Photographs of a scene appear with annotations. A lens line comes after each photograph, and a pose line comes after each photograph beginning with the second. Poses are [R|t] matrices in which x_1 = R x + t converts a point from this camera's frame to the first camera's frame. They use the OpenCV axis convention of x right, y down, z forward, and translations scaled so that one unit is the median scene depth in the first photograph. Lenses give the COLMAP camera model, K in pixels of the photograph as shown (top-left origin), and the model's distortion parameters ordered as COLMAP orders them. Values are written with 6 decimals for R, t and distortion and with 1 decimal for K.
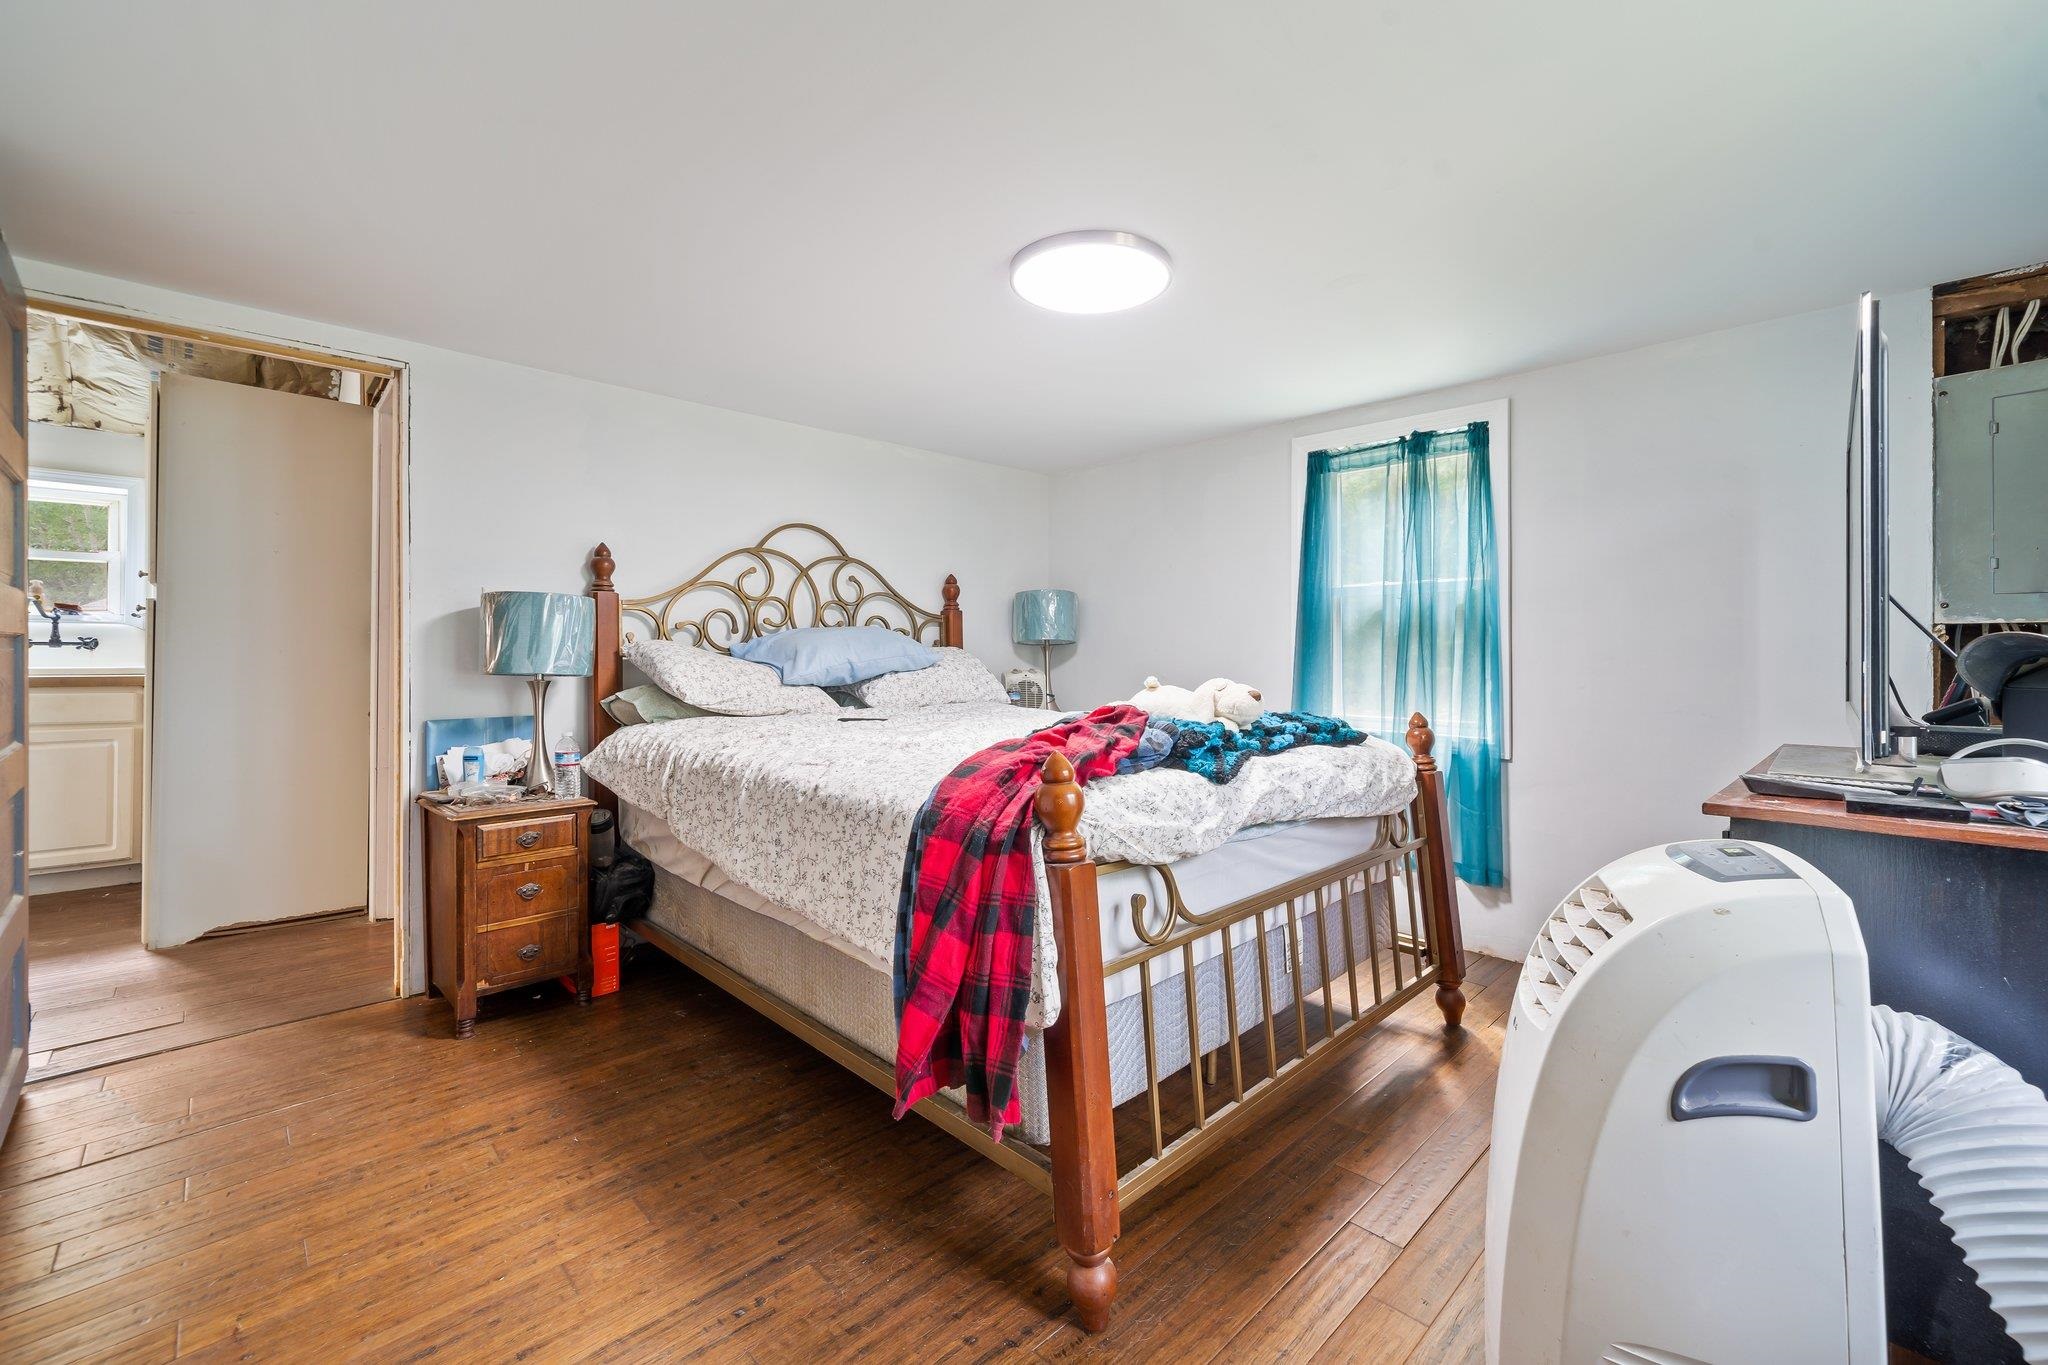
lens RADIAL K [[853.9, 0, 1022.8], [0, 853.9, 653.3], [0, 0, 1]] dist [0.000560, 0.000103]
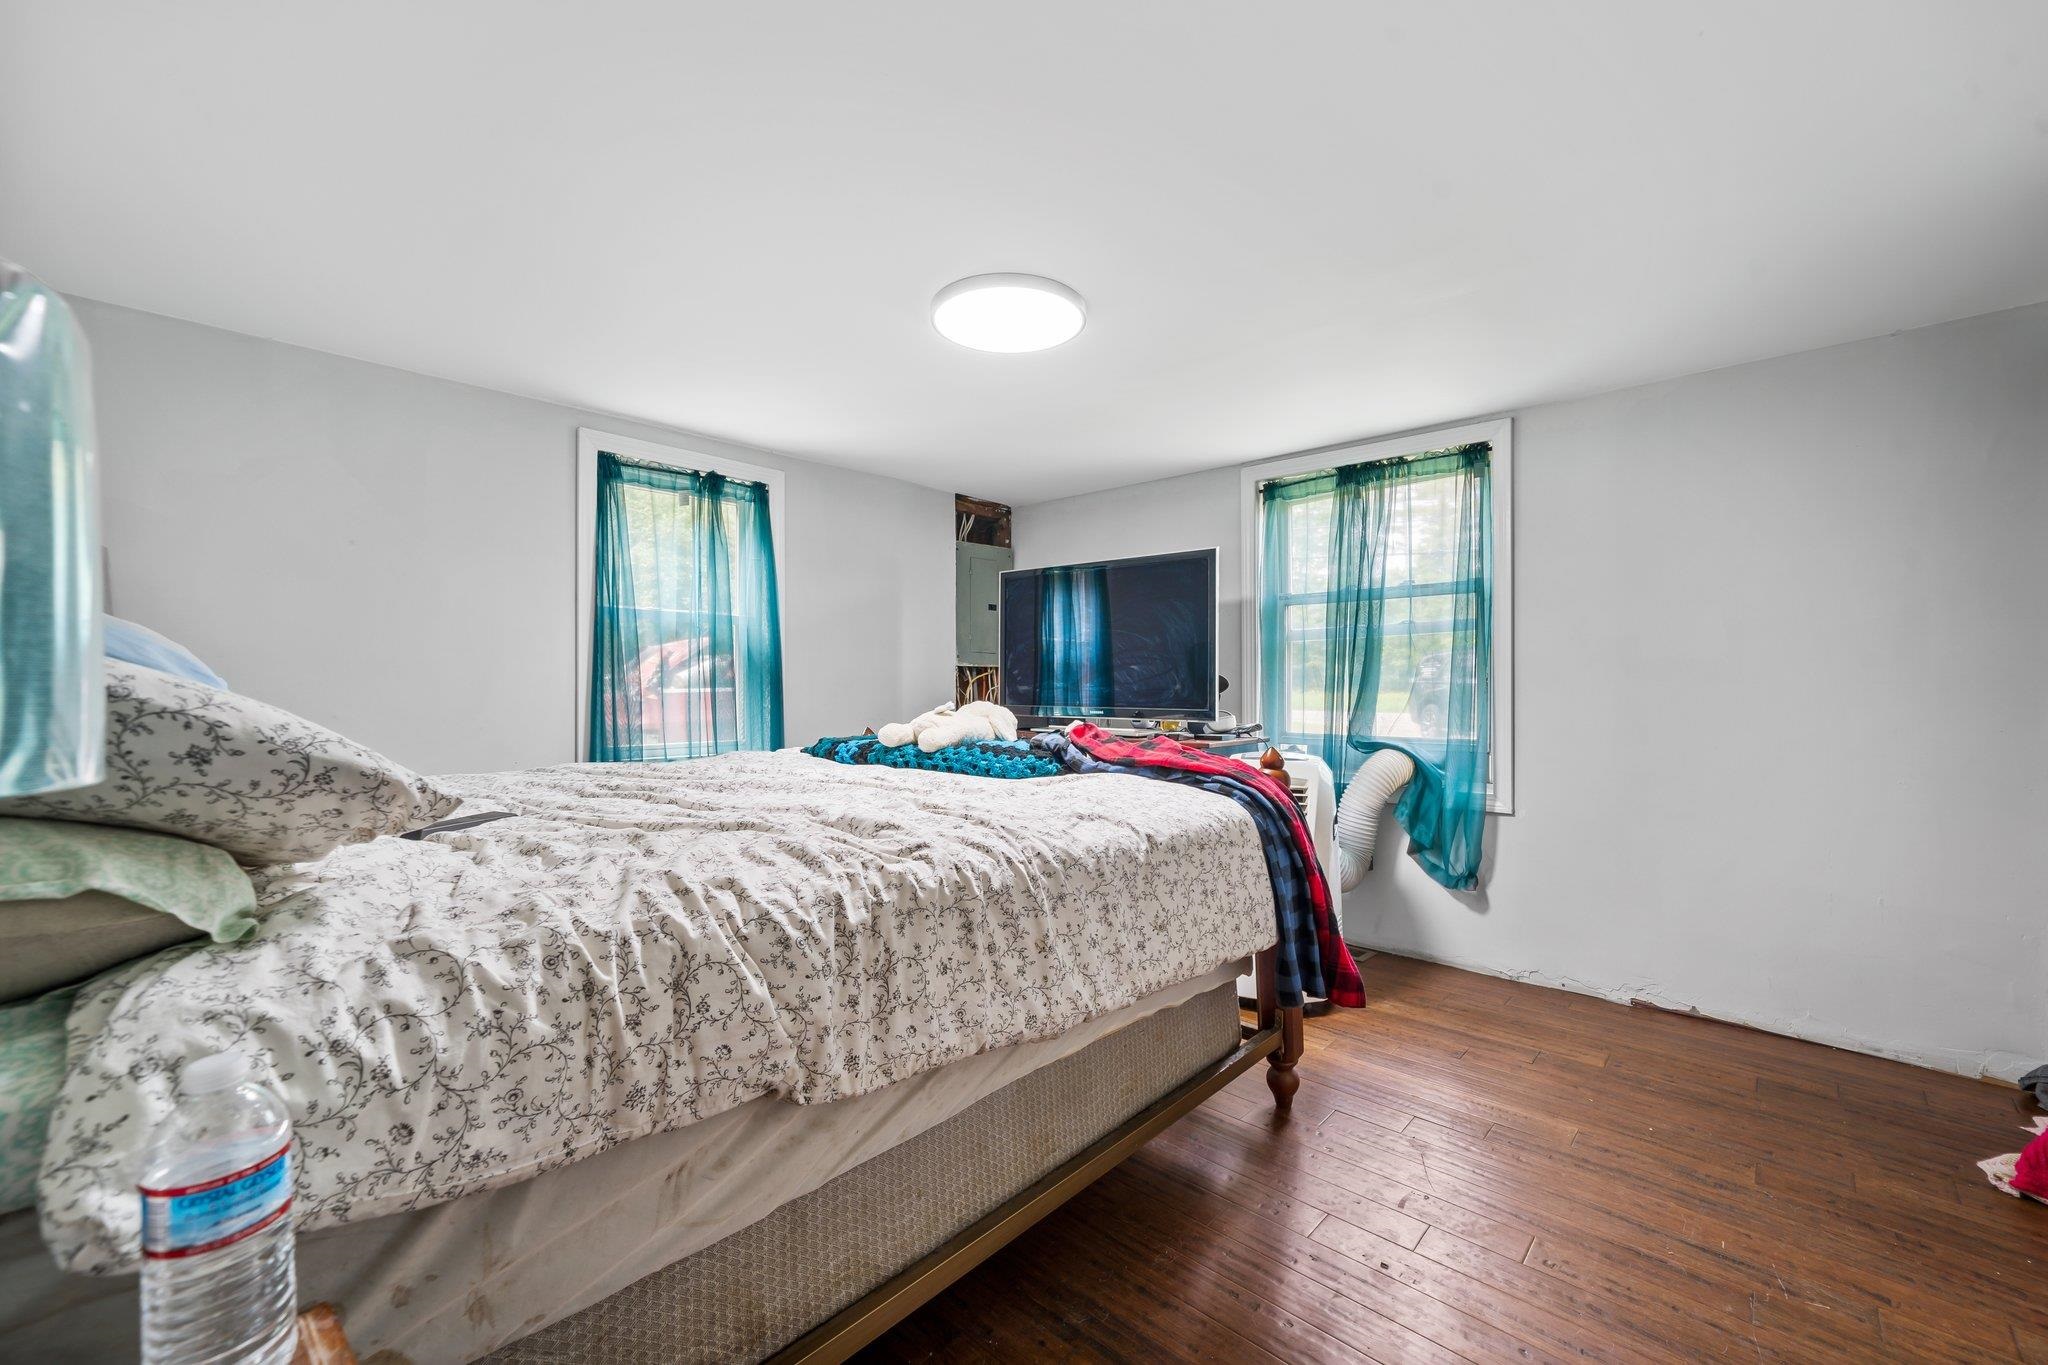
lens RADIAL K [[828.3, 0, 1024.0], [0, 828.3, 682.5], [0, 0, 1]] dist [0.000074, 0.000014]
pose [[-0.048234, -0.002030, 0.998834, -0.601900], [-0.001940, 0.999996, 0.001939, 0.002464], [-0.998834, -0.001844, -0.048238, 0.666285]]
